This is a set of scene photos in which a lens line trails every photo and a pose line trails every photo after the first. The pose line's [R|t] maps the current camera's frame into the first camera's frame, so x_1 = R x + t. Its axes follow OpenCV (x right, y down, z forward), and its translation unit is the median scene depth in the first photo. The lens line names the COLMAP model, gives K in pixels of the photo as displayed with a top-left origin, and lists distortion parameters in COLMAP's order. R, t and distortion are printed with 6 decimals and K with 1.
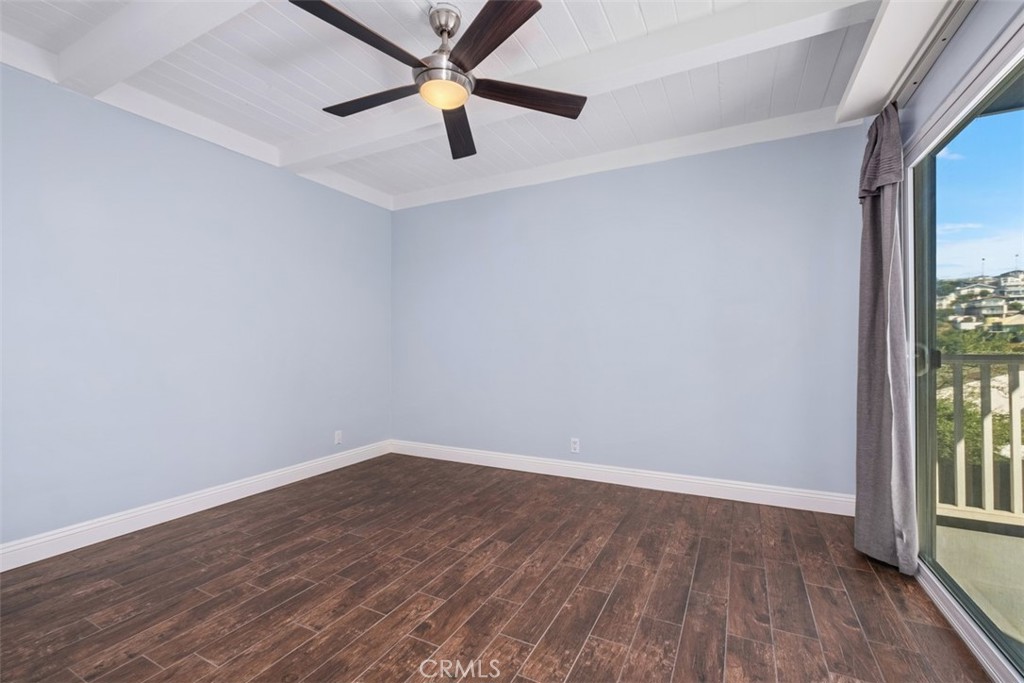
lens RADIAL K [[444.7, 0, 504.9], [0, 444.7, 348.3], [0, 0, 1]] dist [-0.009490, 0.001176]
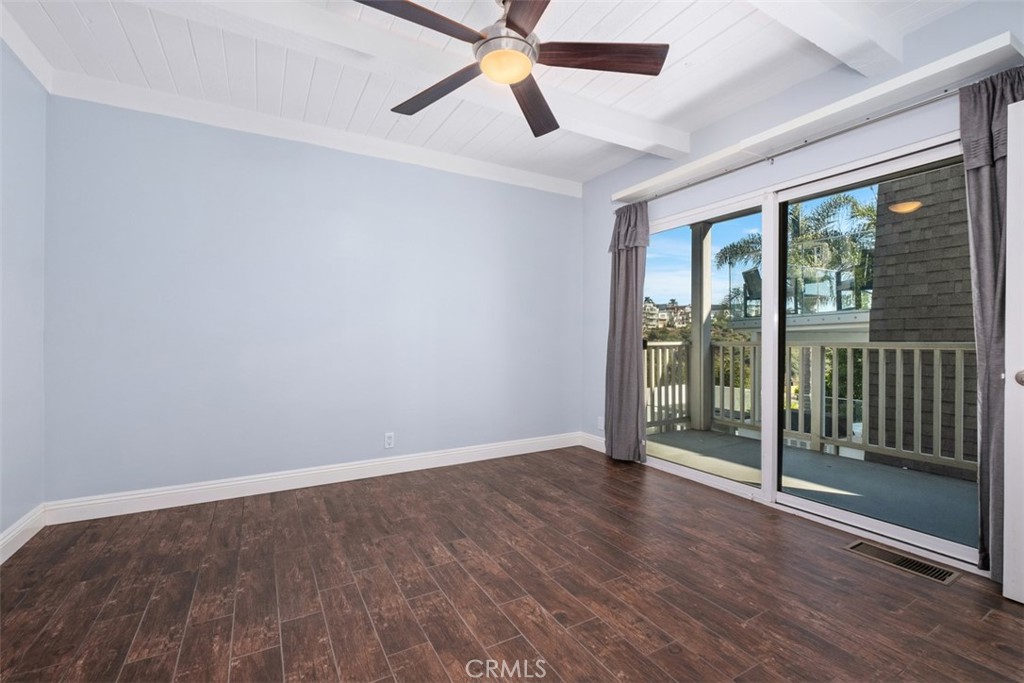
lens RADIAL K [[444.7, 0, 507.8], [0, 444.7, 340.4], [0, 0, 1]] dist [-0.009490, 0.001176]
pose [[0.542421, -0.003283, 0.840100, -0.773875], [0.005583, 0.999984, 0.000303, 0.006593], [-0.840088, 0.004526, 0.542431, 0.401907]]
